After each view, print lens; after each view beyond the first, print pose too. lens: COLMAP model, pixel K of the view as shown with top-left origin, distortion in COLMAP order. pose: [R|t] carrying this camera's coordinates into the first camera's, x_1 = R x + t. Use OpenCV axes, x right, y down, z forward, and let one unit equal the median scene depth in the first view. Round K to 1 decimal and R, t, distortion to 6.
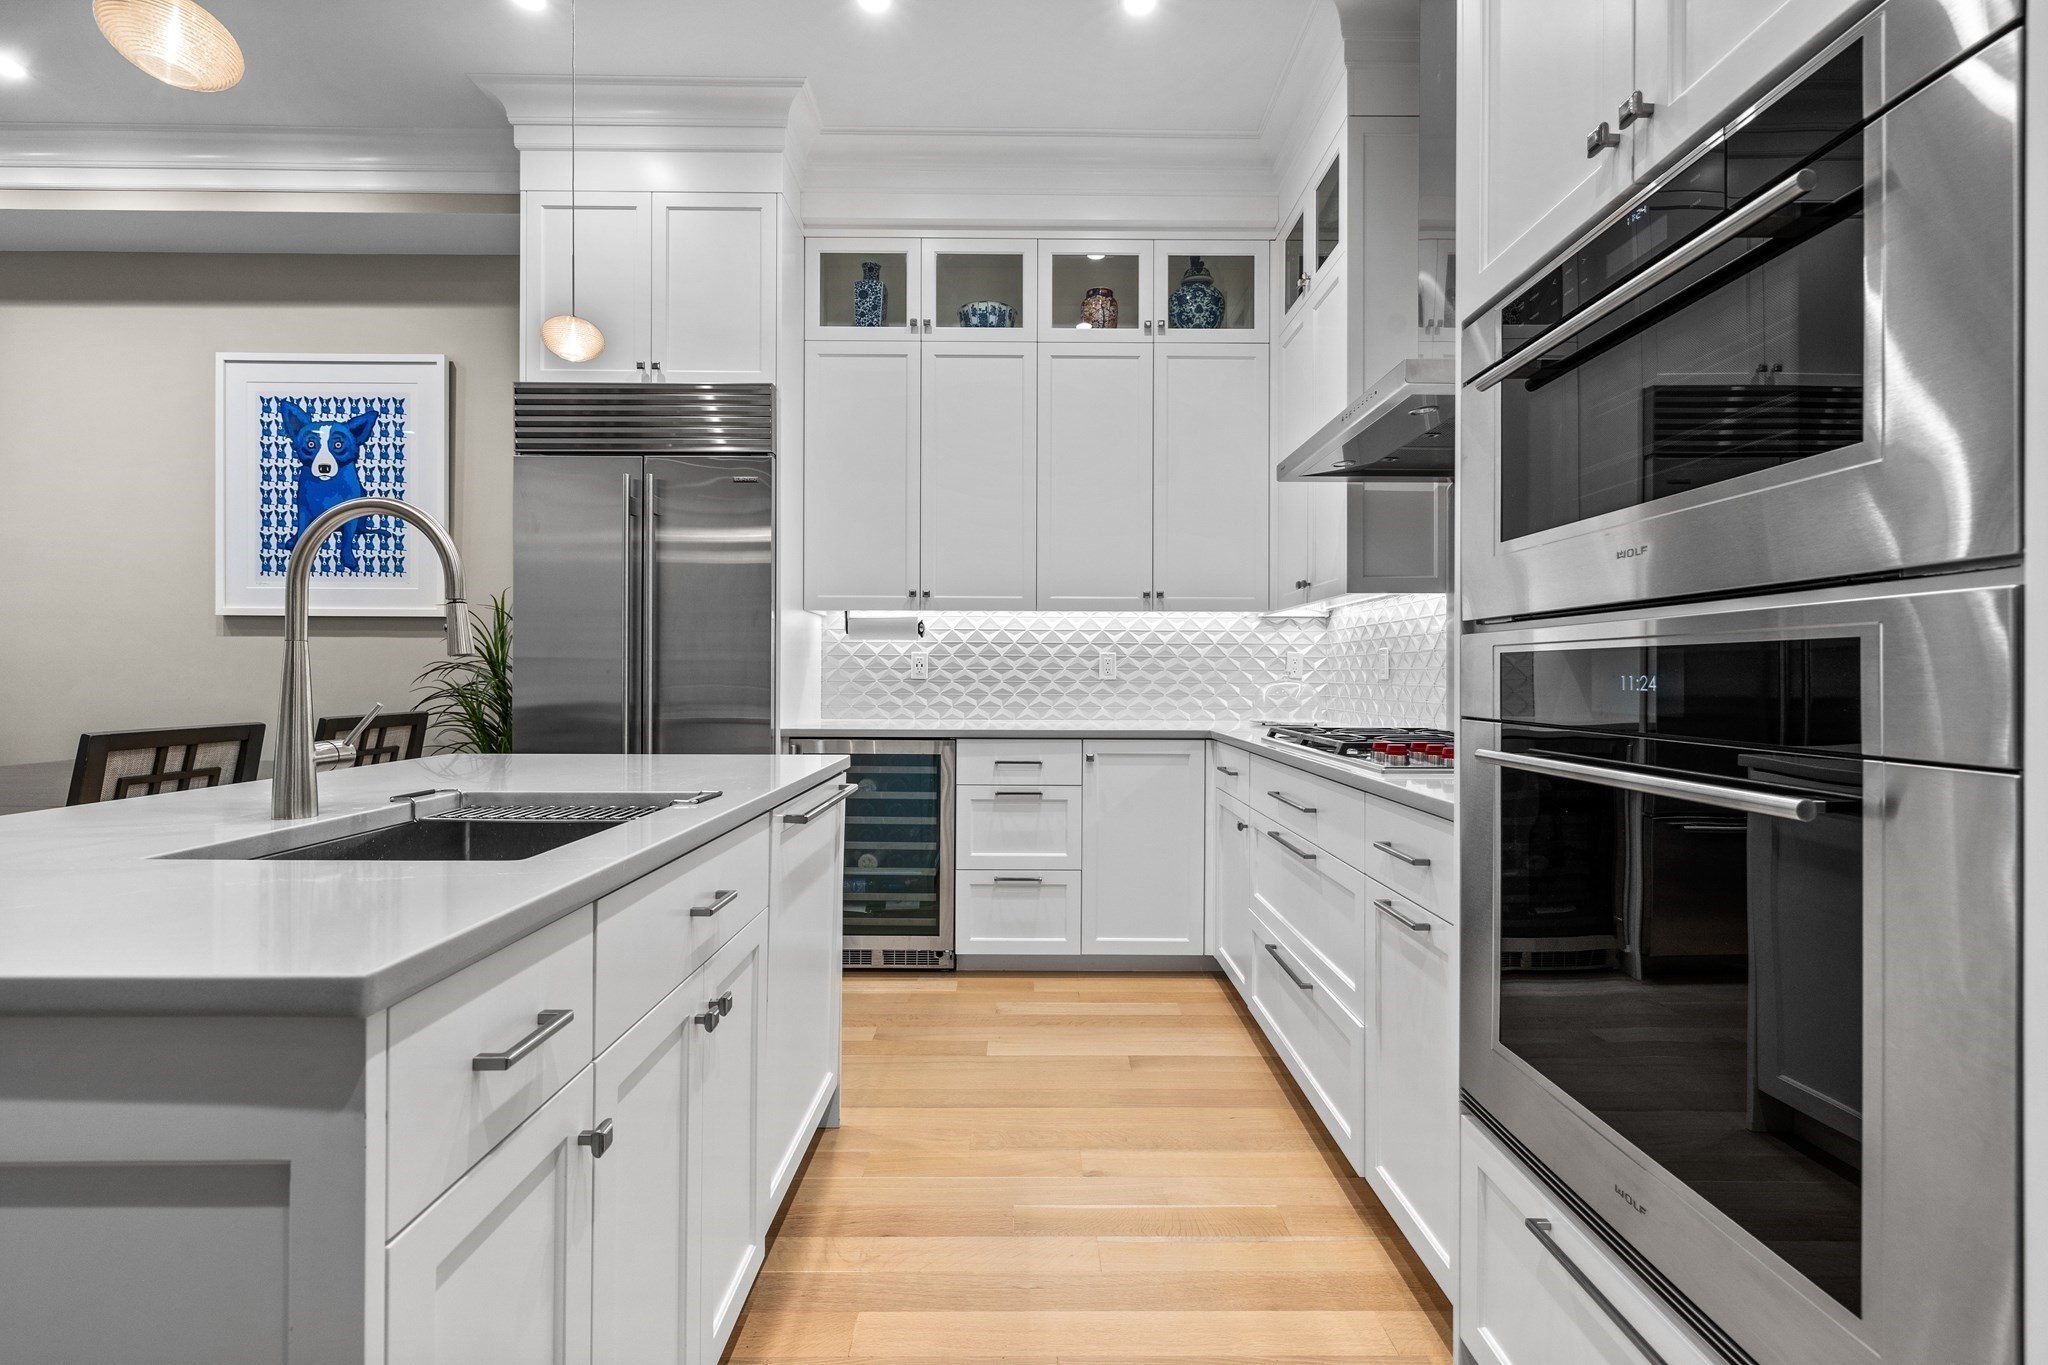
lens RADIAL K [[877.5, 0, 1029.8], [0, 877.5, 674.9], [0, 0, 1]] dist [-0.000647, 0.000026]
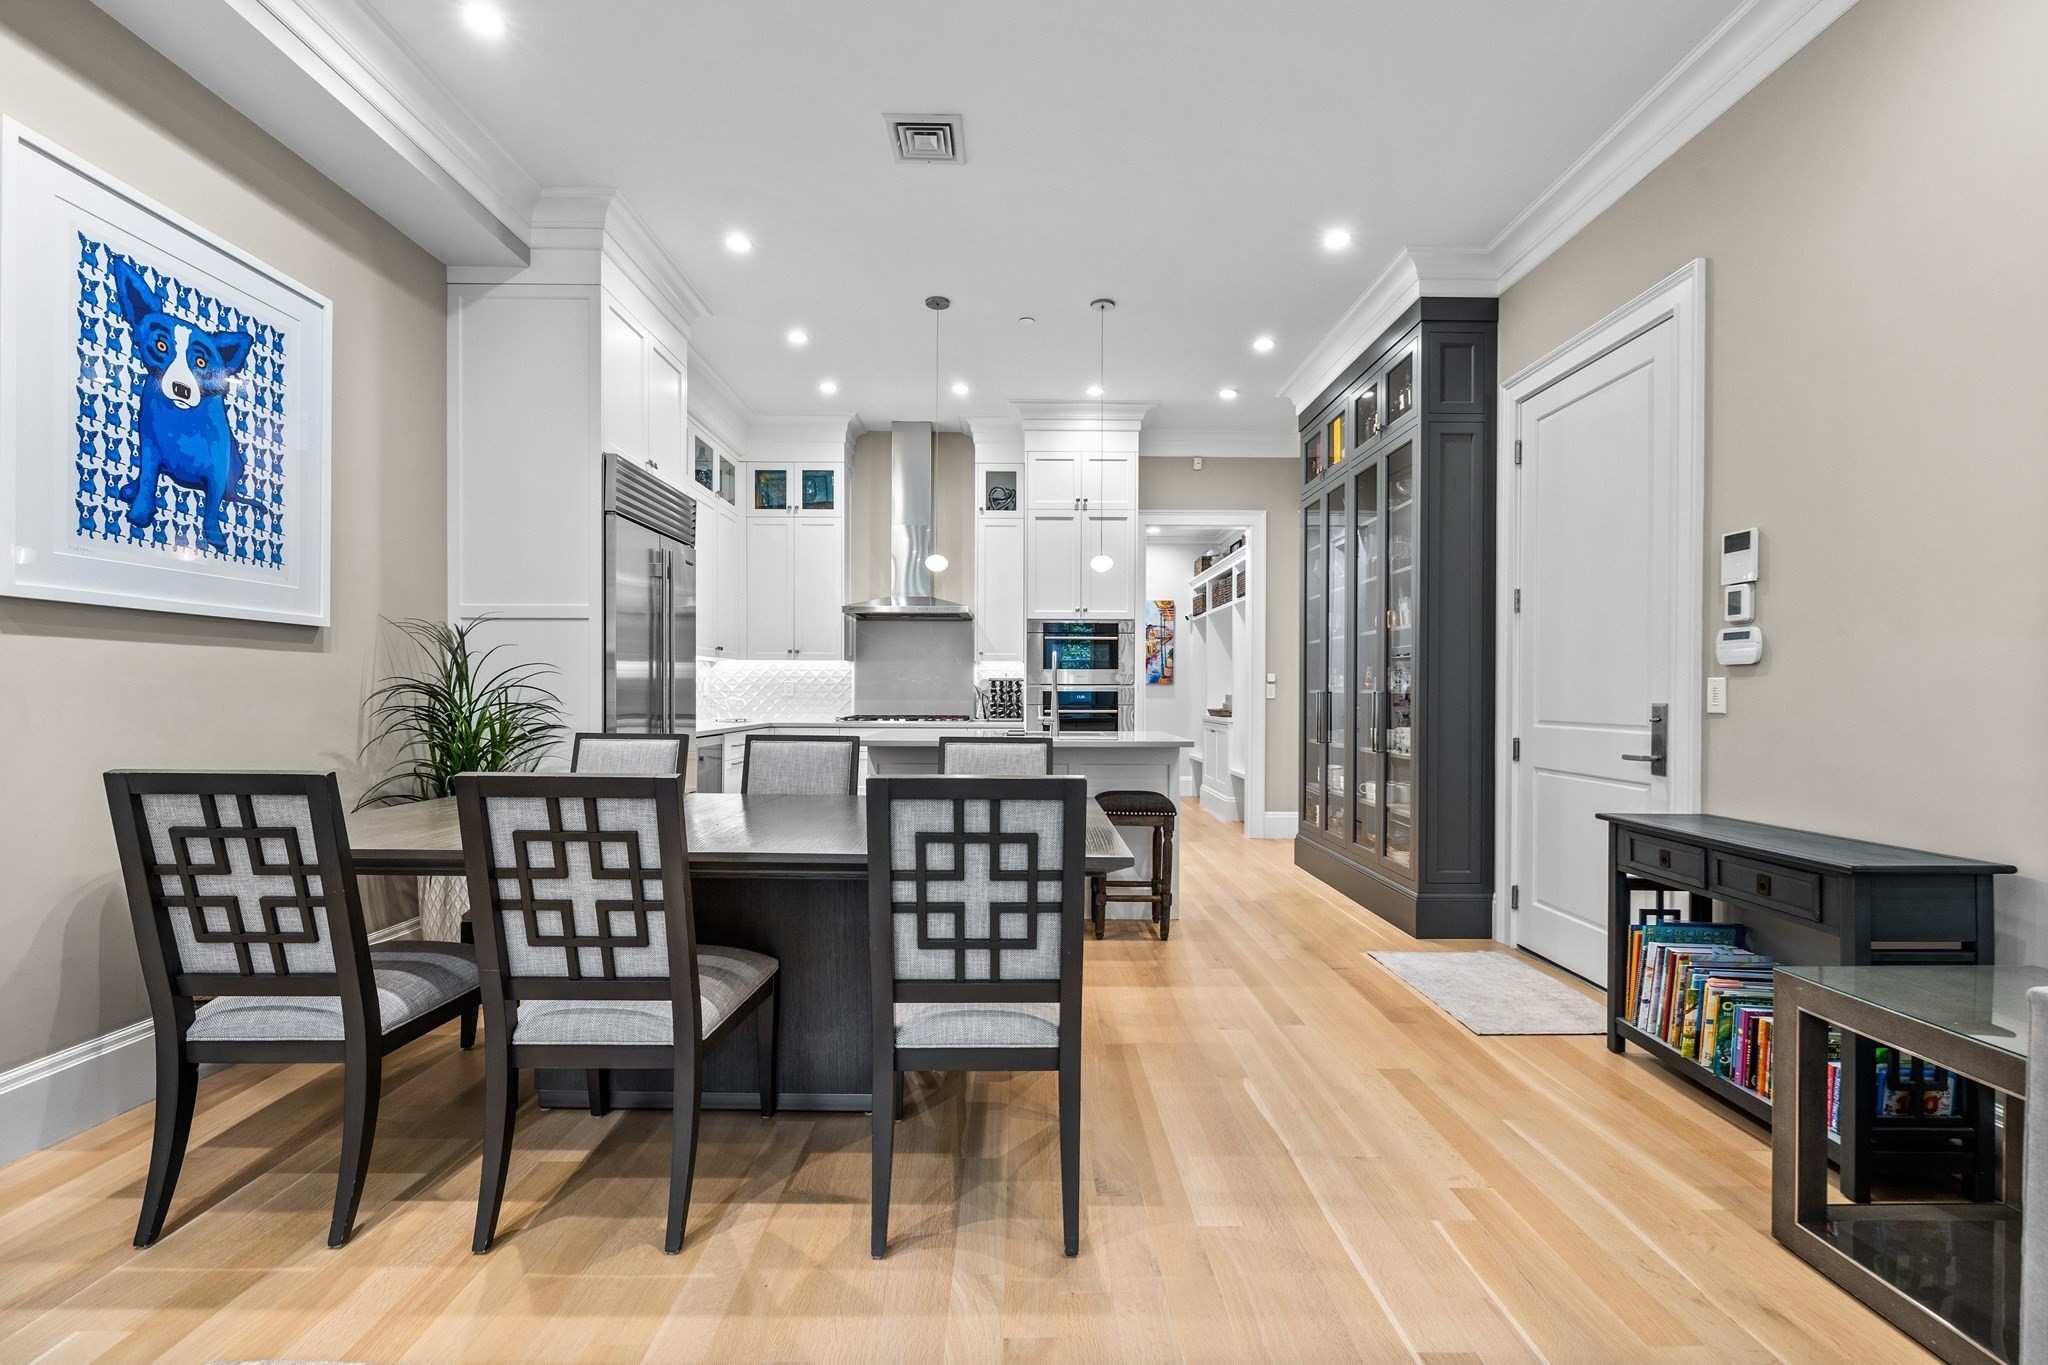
lens RADIAL K [[877.5, 0, 1028.3], [0, 877.5, 700.2], [0, 0, 1]] dist [-0.000647, 0.000026]
pose [[-0.000333, -0.011458, 0.999934, -1.582152], [-0.002341, 0.999932, 0.011457, -0.010839], [-0.999997, -0.002337, -0.000360, 0.386174]]
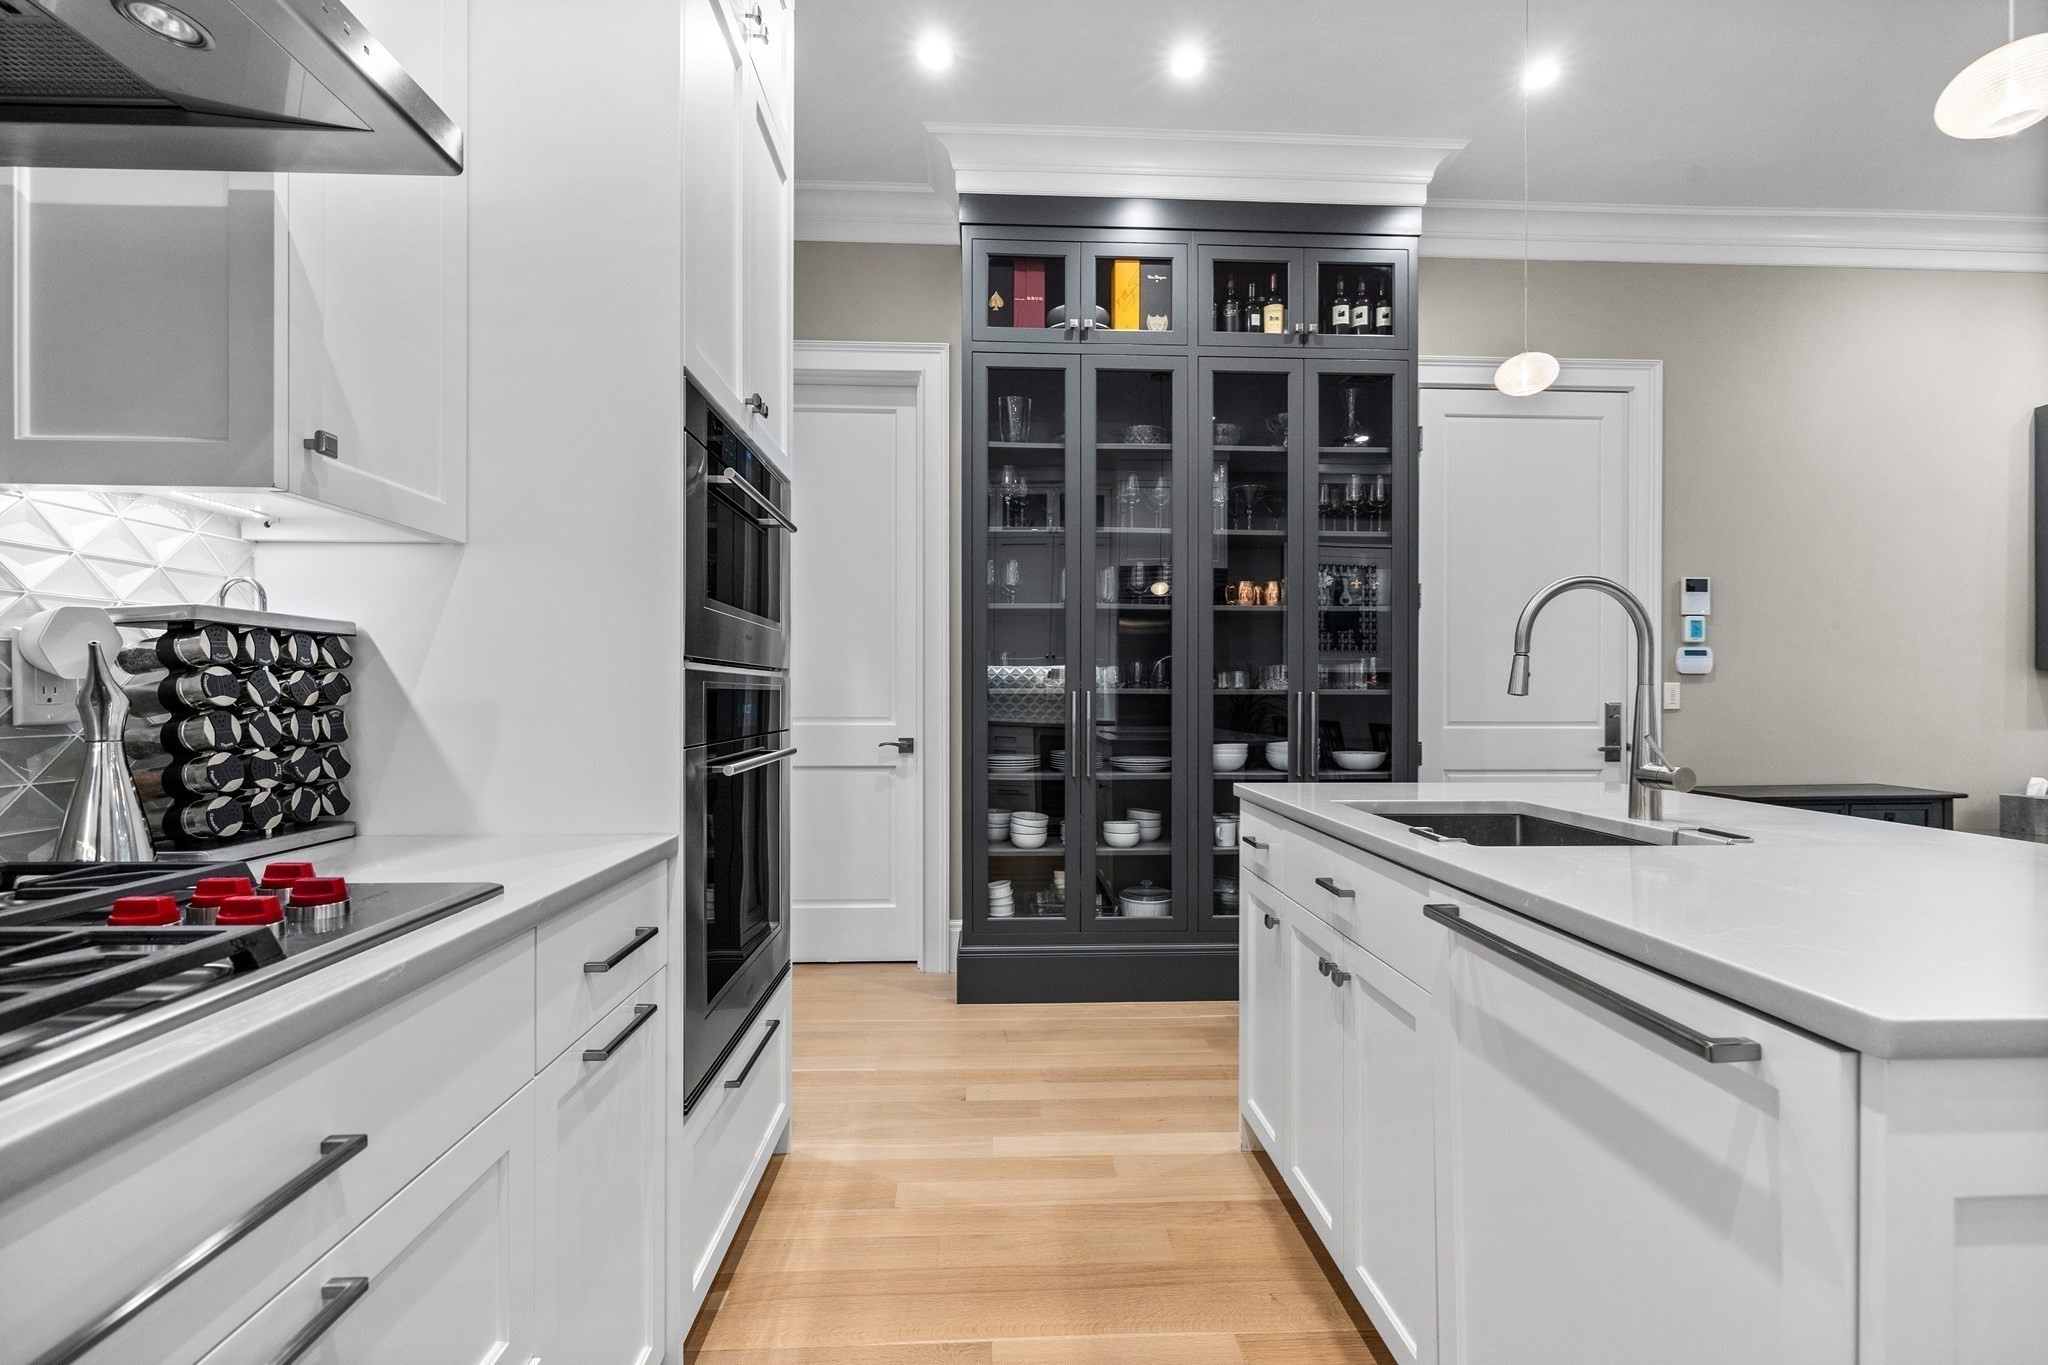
lens RADIAL K [[877.5, 0, 1027.4], [0, 877.5, 693.1], [0, 0, 1]] dist [-0.000647, 0.000026]
pose [[-0.999330, -0.005368, -0.036192, 0.064954], [-0.005481, 0.999980, 0.003017, -0.010124], [0.036175, 0.003213, -0.999340, 0.806091]]
